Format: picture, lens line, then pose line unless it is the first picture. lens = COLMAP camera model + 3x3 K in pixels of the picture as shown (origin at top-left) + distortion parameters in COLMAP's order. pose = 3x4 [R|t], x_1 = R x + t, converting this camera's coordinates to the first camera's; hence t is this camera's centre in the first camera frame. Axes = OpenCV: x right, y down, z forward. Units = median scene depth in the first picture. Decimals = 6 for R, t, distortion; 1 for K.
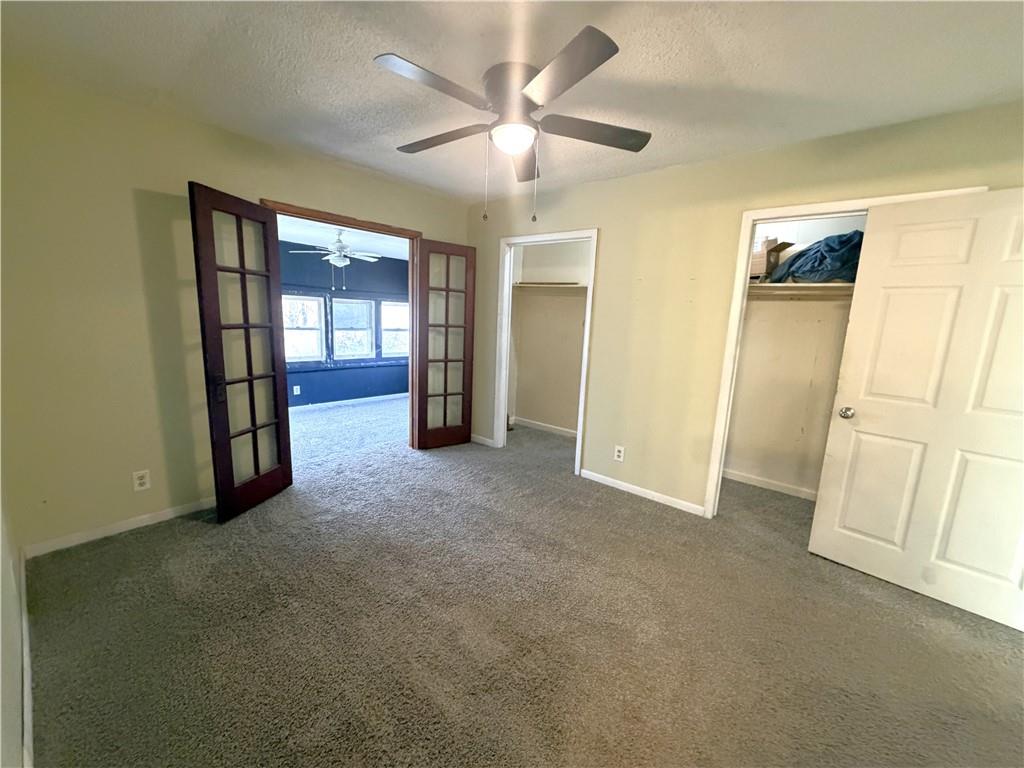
lens RADIAL K [[407.7, 0, 509.0], [0, 407.7, 384.9], [0, 0, 1]] dist [0.000150, 0.000057]
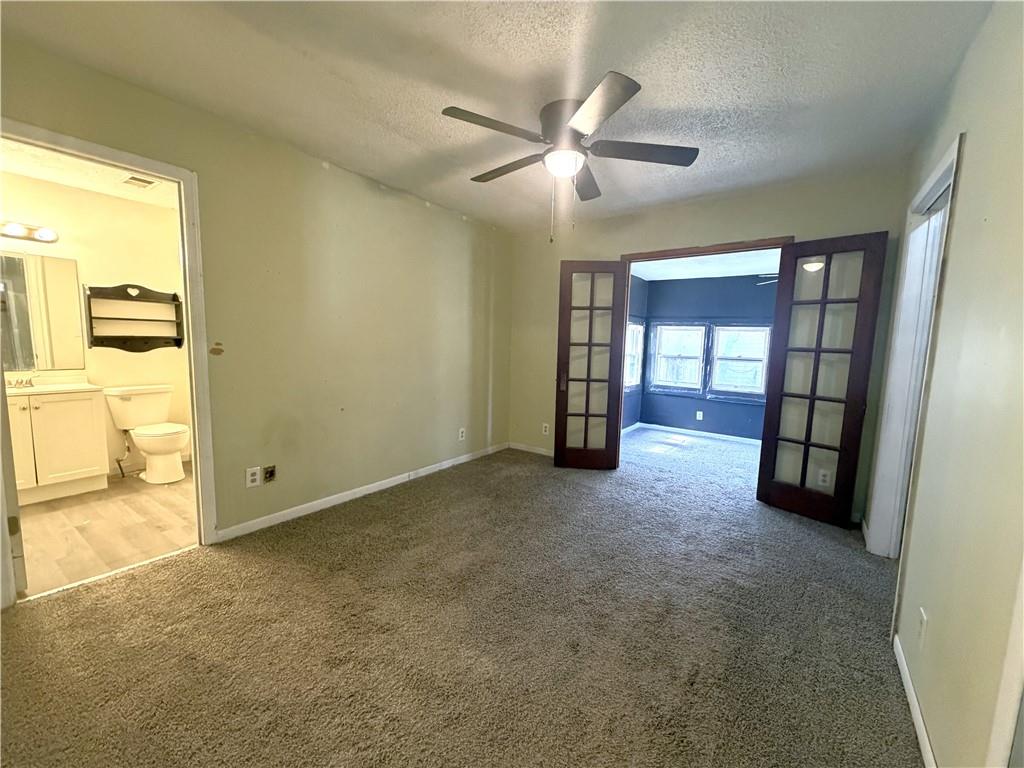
lens RADIAL K [[407.7, 0, 509.0], [0, 407.7, 384.9], [0, 0, 1]] dist [0.000150, 0.000057]
pose [[0.068745, 0.073294, -0.994938, 0.604303], [-0.192172, 0.979593, 0.058886, -0.022953], [0.978950, 0.187152, 0.081427, 0.451814]]
